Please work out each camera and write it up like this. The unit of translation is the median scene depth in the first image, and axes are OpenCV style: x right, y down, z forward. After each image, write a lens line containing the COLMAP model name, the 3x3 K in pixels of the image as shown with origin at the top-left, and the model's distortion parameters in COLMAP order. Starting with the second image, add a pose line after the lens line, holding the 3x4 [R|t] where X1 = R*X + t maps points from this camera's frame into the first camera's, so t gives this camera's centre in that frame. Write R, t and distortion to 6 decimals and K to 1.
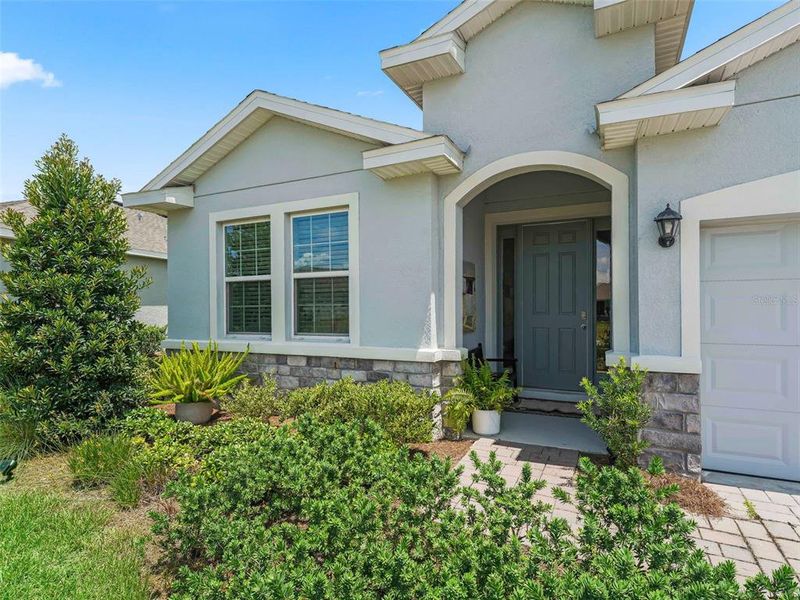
lens RADIAL K [[432.7, 0, 397.1], [0, 432.7, 307.1], [0, 0, 1]] dist [0.025276, -0.000882]
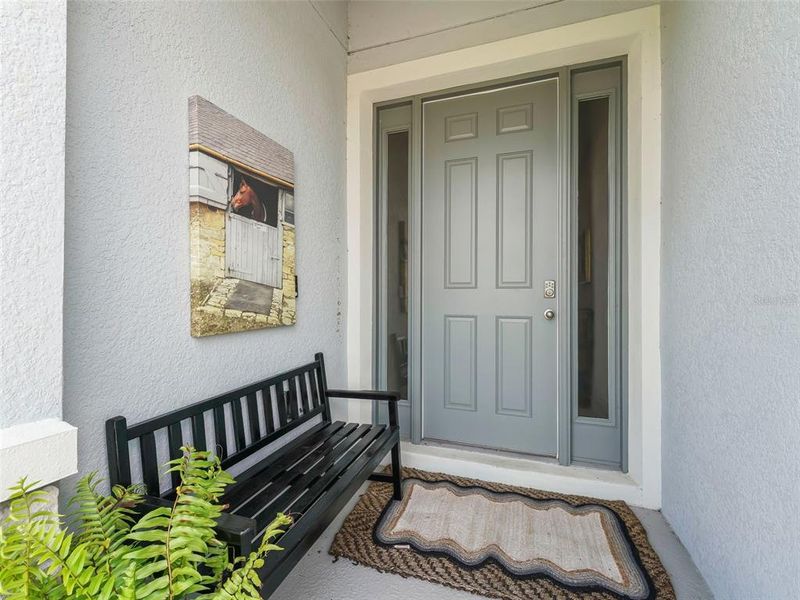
lens RADIAL K [[372.4, 0, 398.3], [0, 372.4, 297.3], [0, 0, 1]] dist [0.001149, -0.000230]
pose [[0.990048, 0.000368, 0.140731, 0.283669], [0.000346, 0.999987, -0.005045, 0.038111], [-0.140731, 0.005044, 0.990035, 0.832055]]
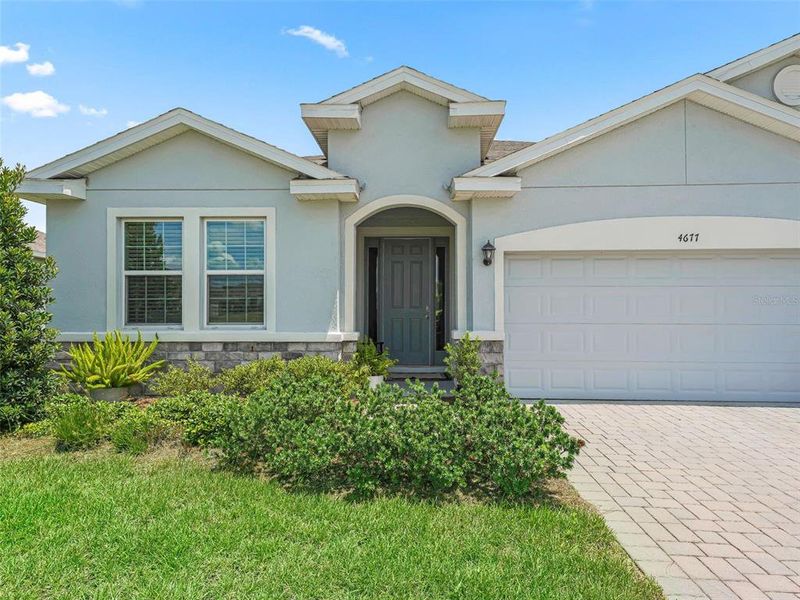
lens RADIAL K [[462.3, 0, 400.0], [0, 462.3, 300.0], [0, 0, 1]] dist [0.047319, -0.000223]
pose [[0.913431, 0.010398, 0.406860, -0.302295], [-0.006040, 0.999910, -0.011994, 0.012805], [-0.406948, 0.008498, 0.913412, -0.354851]]
